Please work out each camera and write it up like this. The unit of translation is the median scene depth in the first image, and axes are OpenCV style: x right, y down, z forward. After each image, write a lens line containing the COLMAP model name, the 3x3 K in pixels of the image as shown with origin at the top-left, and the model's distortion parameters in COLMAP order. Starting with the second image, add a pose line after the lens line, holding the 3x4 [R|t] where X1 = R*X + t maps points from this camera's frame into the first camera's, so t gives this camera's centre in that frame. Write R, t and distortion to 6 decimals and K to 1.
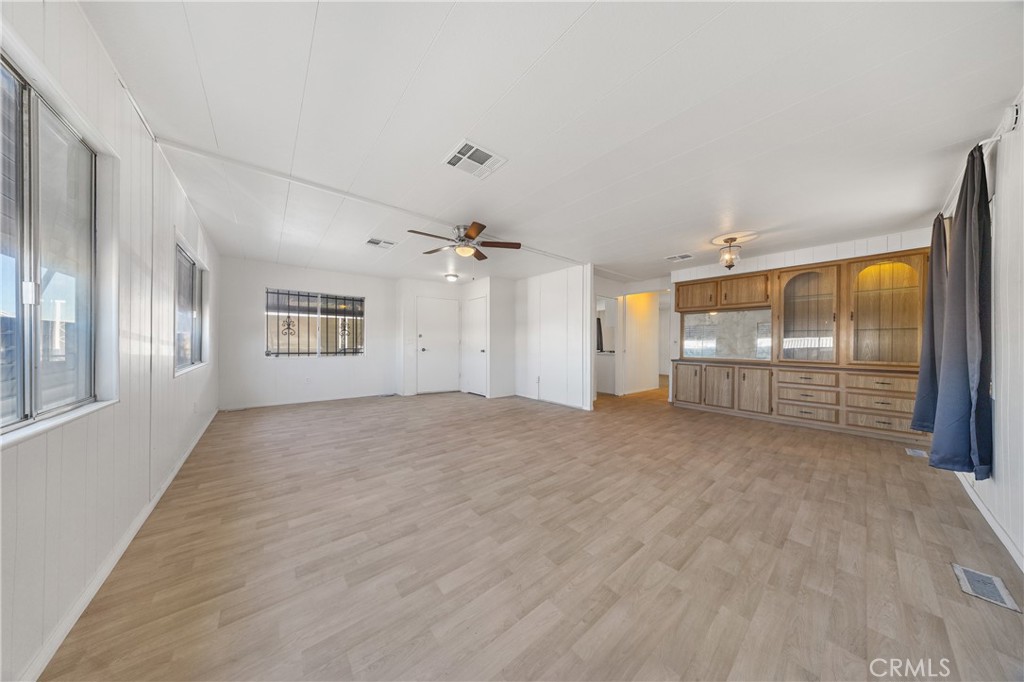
lens RADIAL K [[296.9, 0, 512.2], [0, 296.9, 342.2], [0, 0, 1]] dist [0.000705, 0.000001]
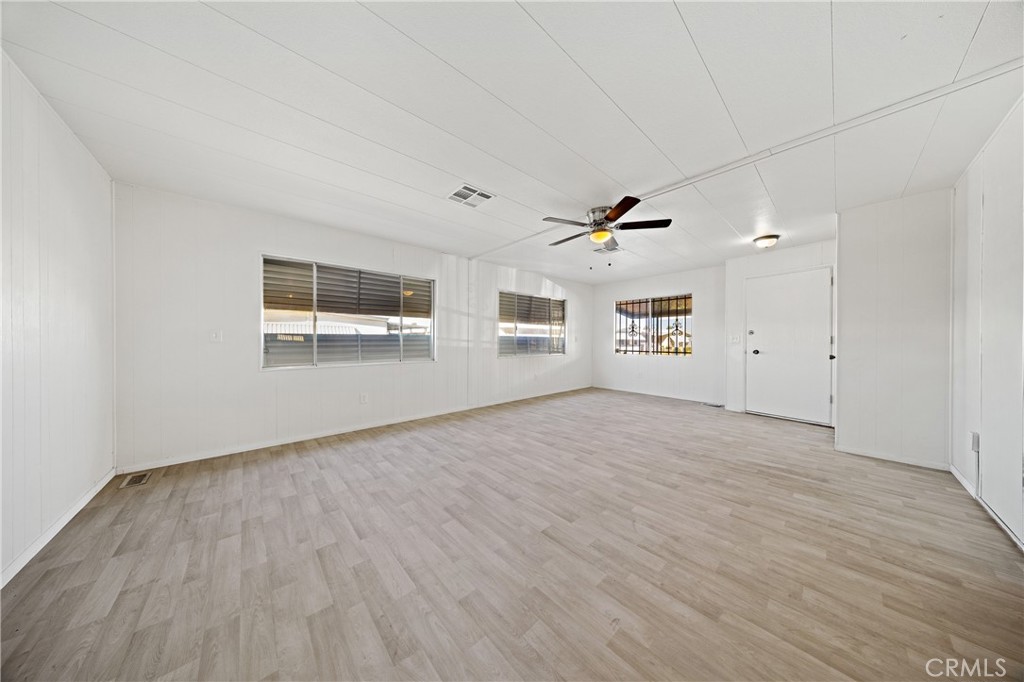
lens RADIAL K [[296.9, 0, 512.2], [0, 296.9, 342.2], [0, 0, 1]] dist [0.000705, 0.000001]
pose [[0.042009, 0.000528, -0.999117, 0.810909], [-0.002054, 0.999998, 0.000442, 0.004488], [0.999115, 0.002034, 0.042010, 0.809146]]
